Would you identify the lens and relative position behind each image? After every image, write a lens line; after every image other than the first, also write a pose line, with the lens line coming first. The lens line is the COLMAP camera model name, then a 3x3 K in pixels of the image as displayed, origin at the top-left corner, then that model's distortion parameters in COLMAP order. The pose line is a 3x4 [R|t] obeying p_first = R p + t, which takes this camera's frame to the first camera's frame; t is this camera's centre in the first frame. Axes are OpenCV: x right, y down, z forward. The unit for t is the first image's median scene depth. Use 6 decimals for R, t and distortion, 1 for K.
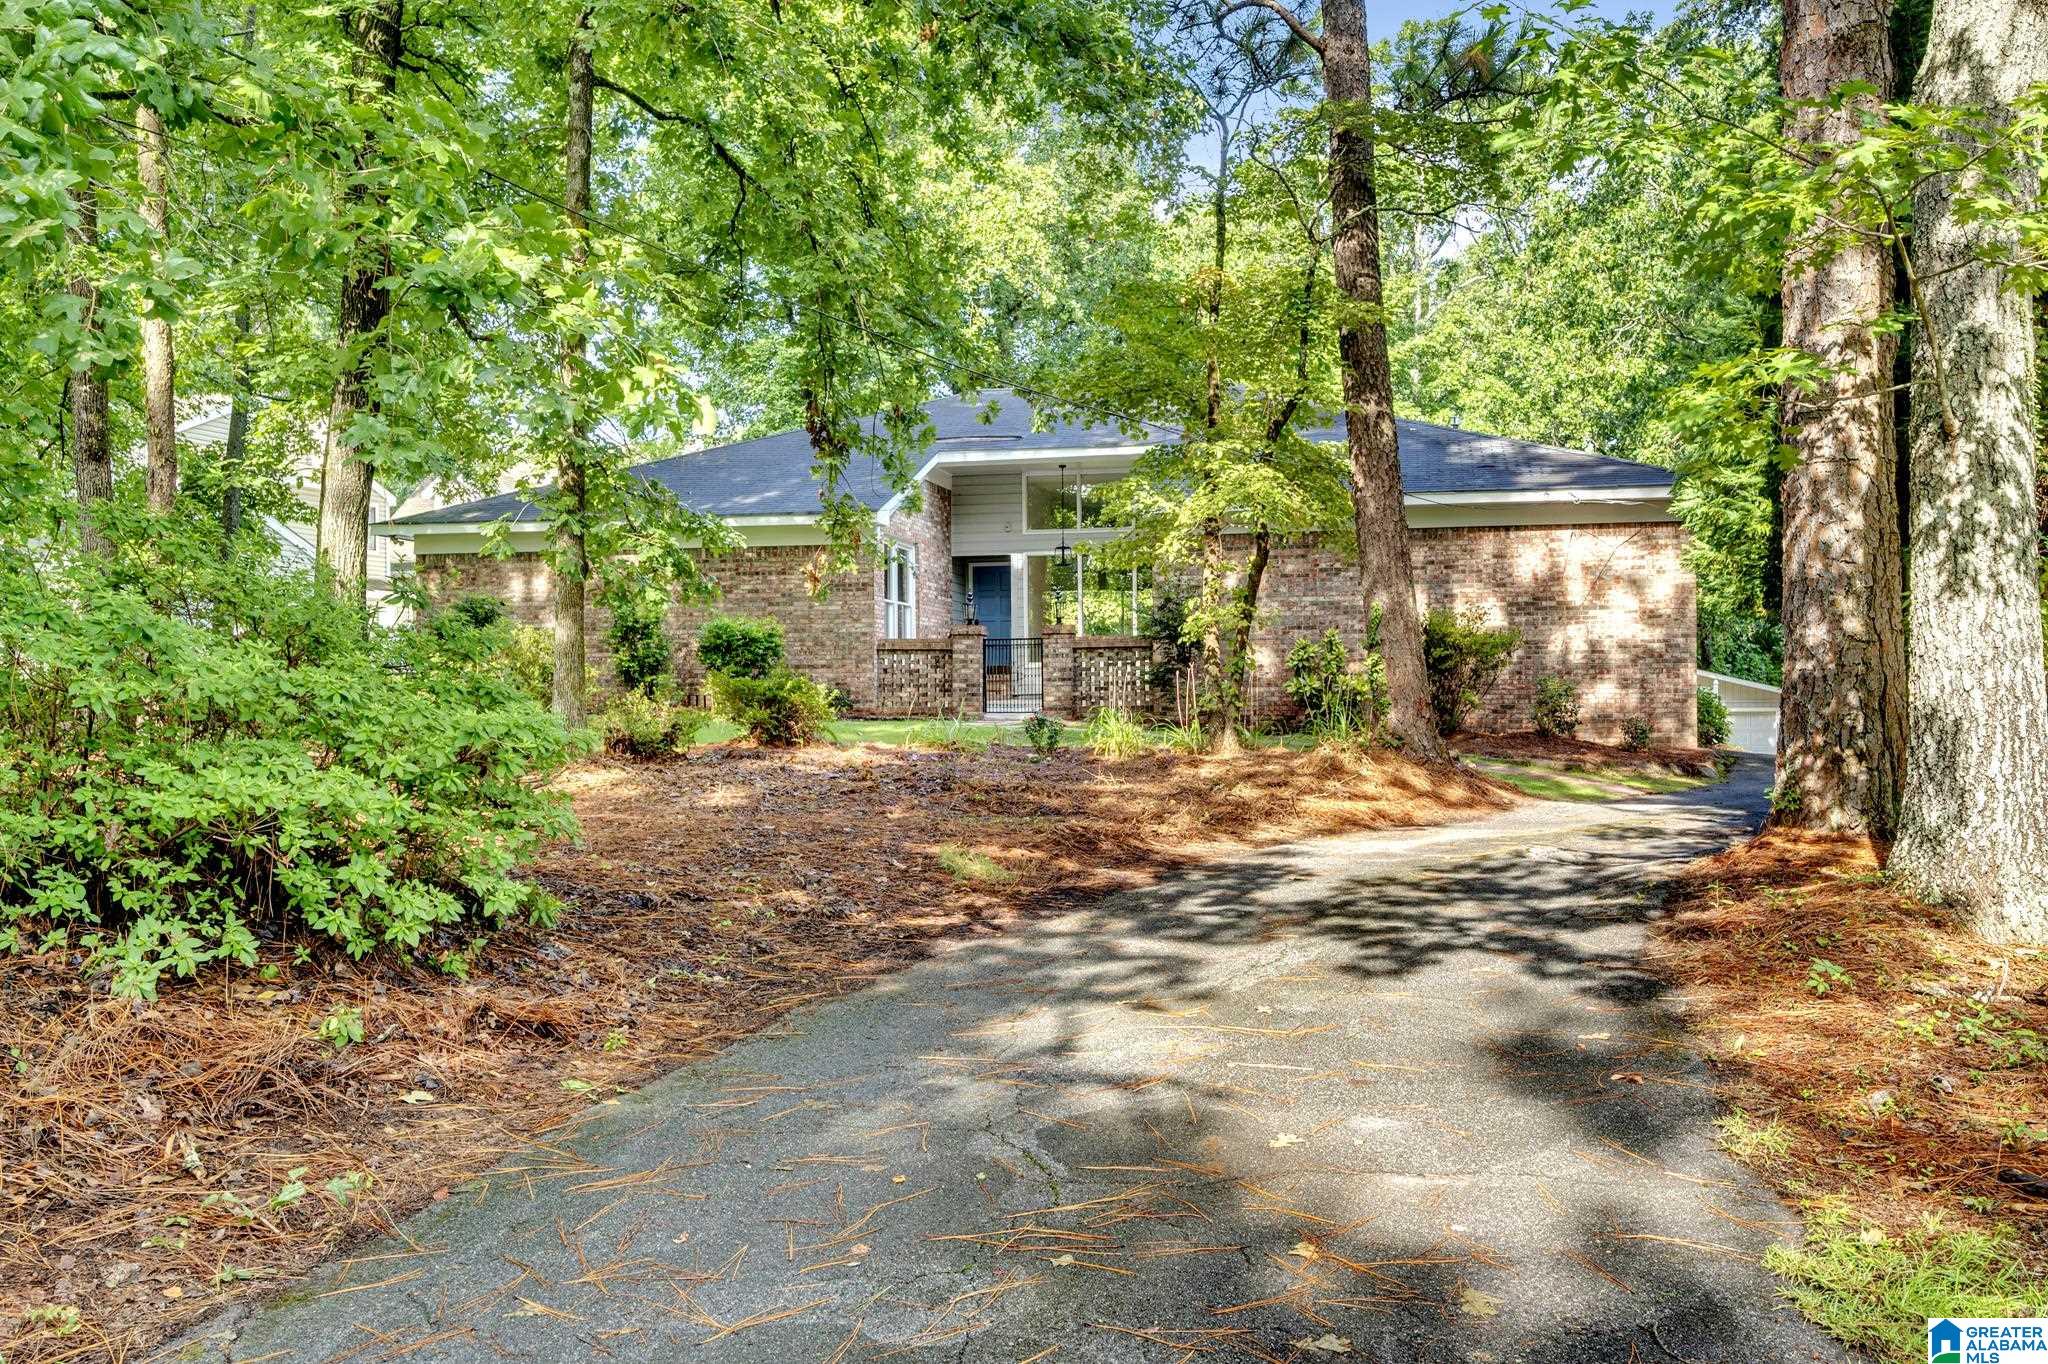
lens RADIAL K [[1771.2, 0, 1024.0], [0, 1771.2, 682.0], [0, 0, 1]] dist [-0.005280, 0.009627]
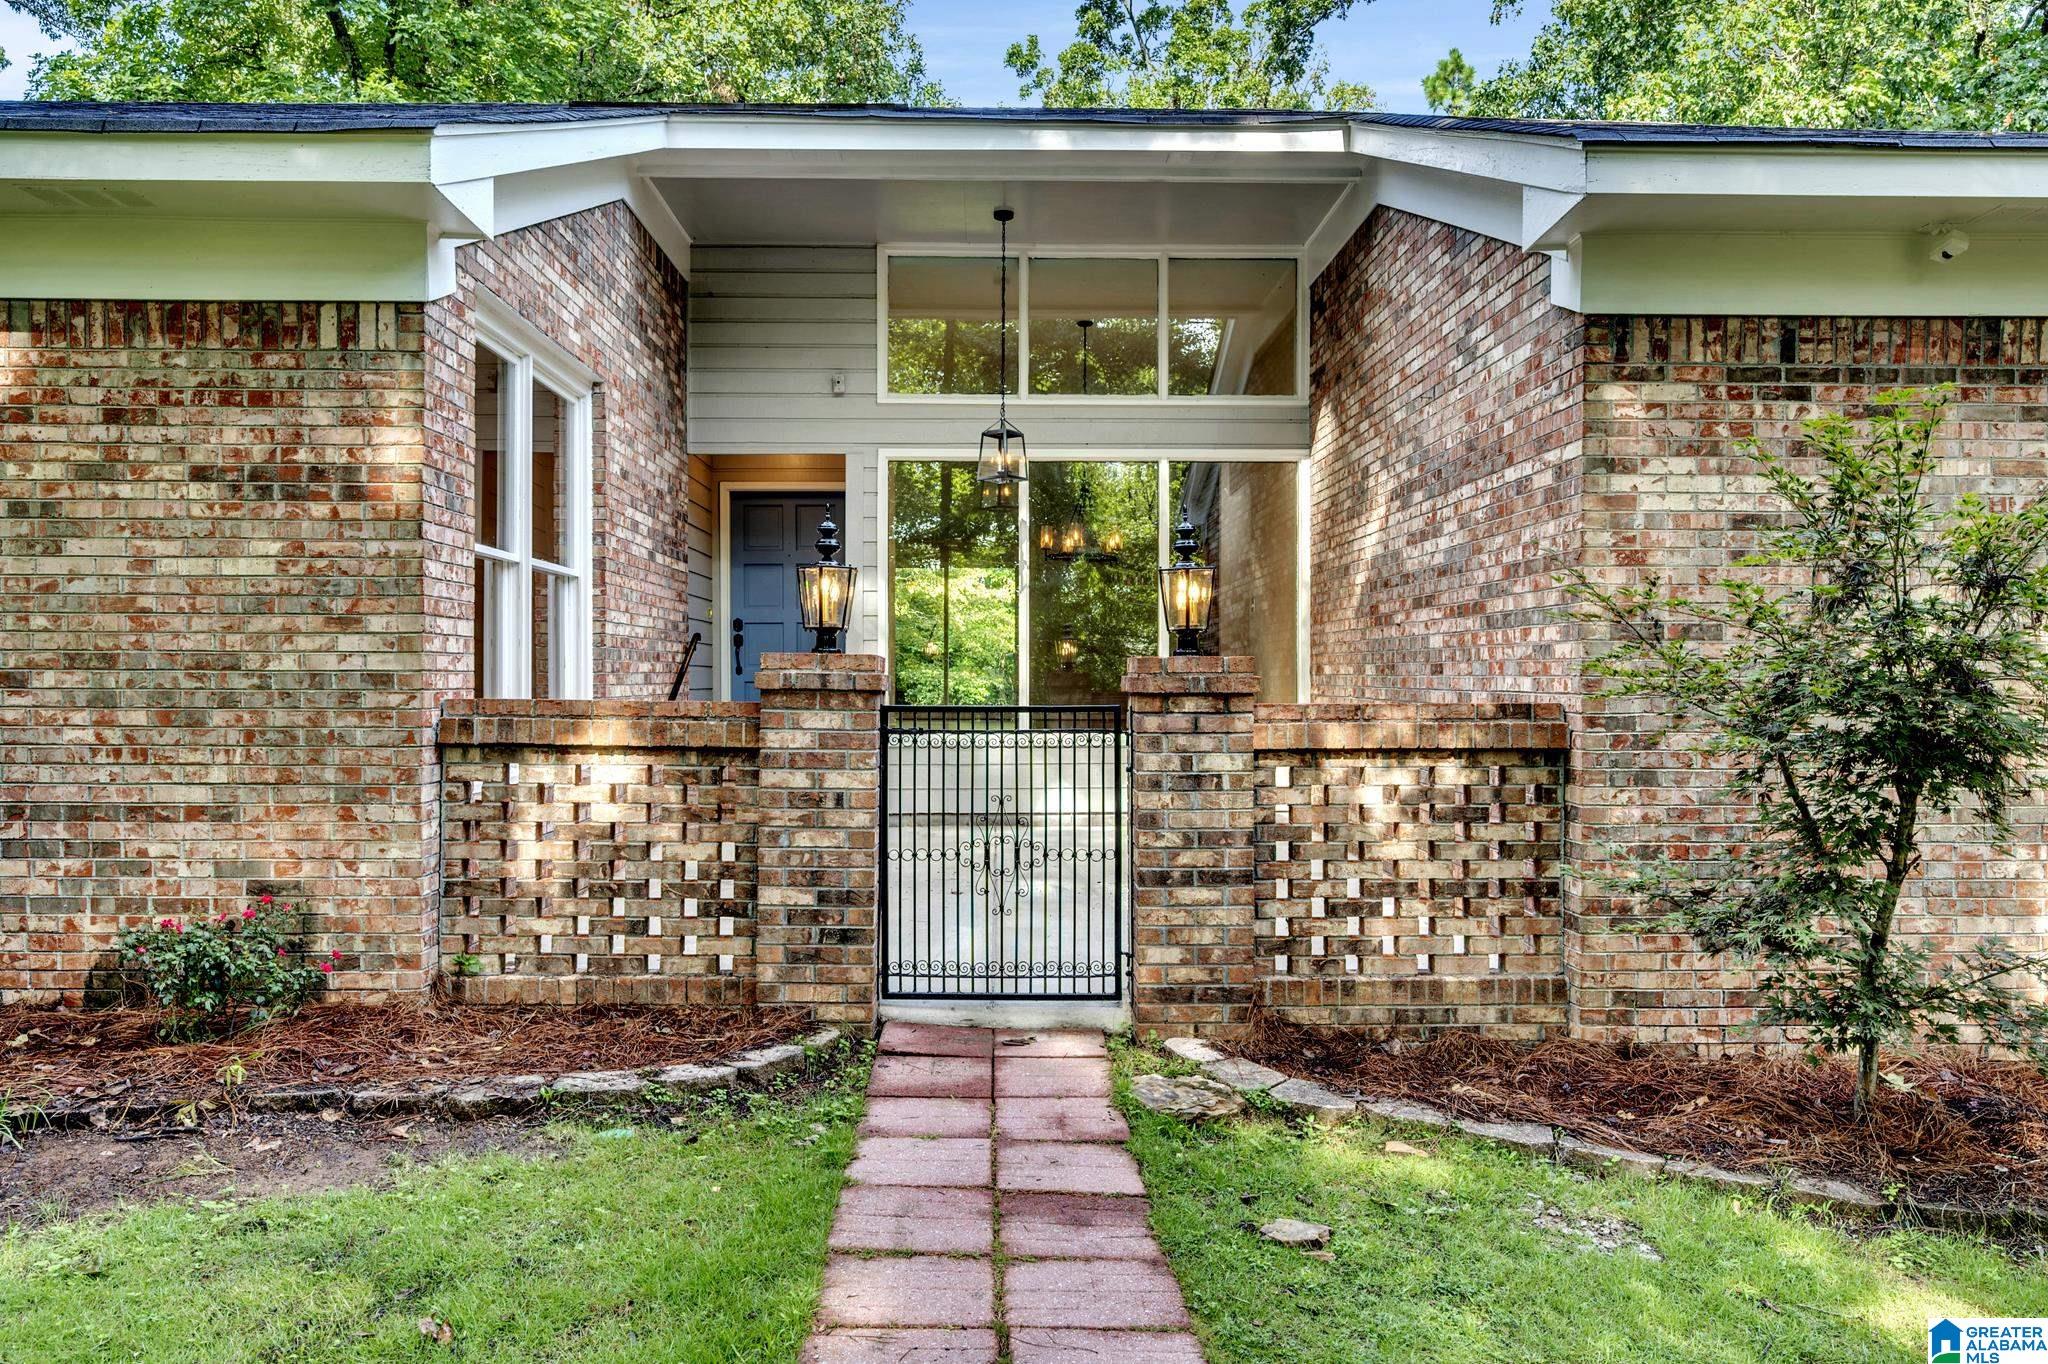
lens RADIAL K [[1469.2, 0, 1024.0], [0, 1469.2, 682.0], [0, 0, 1]] dist [0.002021, -0.000571]
pose [[0.971752, 0.010095, 0.235789, -0.087824], [-0.012908, 0.999863, 0.010391, -0.050664], [-0.235651, -0.013141, 0.971749, 1.321775]]
